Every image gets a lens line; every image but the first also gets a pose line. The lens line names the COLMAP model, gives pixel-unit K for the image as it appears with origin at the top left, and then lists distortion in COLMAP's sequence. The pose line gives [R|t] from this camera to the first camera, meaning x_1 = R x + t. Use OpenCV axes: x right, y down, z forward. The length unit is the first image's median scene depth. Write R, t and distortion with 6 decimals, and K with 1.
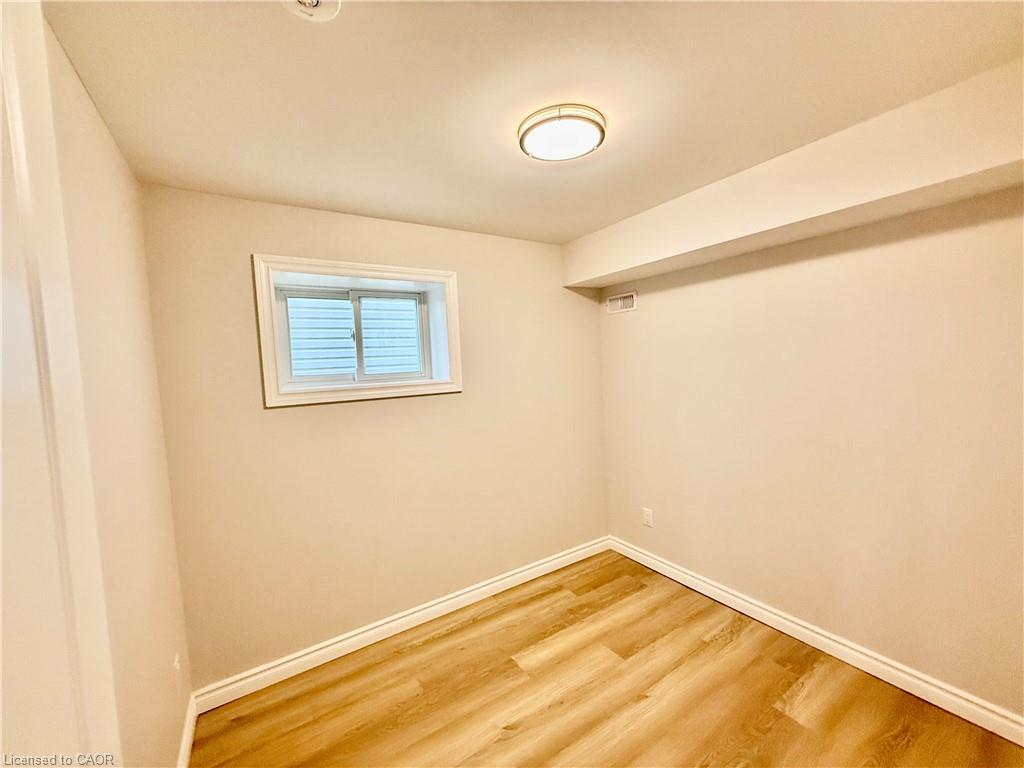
lens RADIAL K [[408.2, 0, 509.3], [0, 408.2, 380.3], [0, 0, 1]] dist [0.000982, -0.000306]
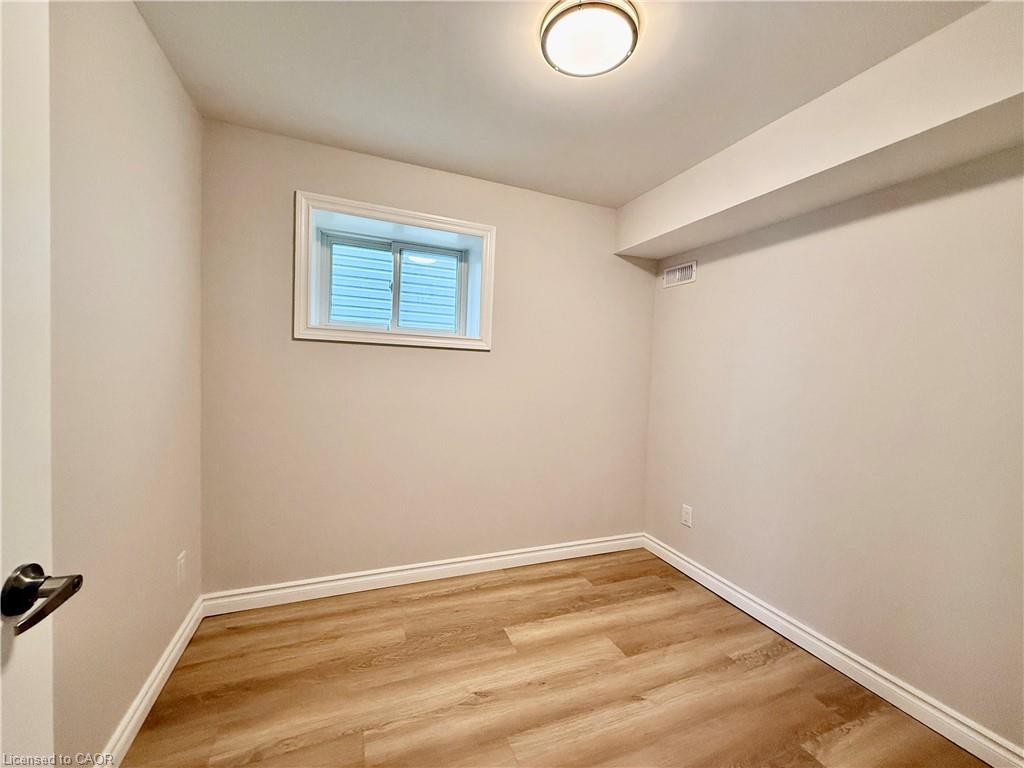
lens RADIAL K [[408.2, 0, 509.5], [0, 408.2, 379.3], [0, 0, 1]] dist [0.000982, -0.000306]
pose [[0.979115, 0.094618, -0.179948, 0.126088], [-0.096643, 0.995316, -0.002504, 0.107460], [0.178868, 0.019842, 0.983673, 0.070399]]
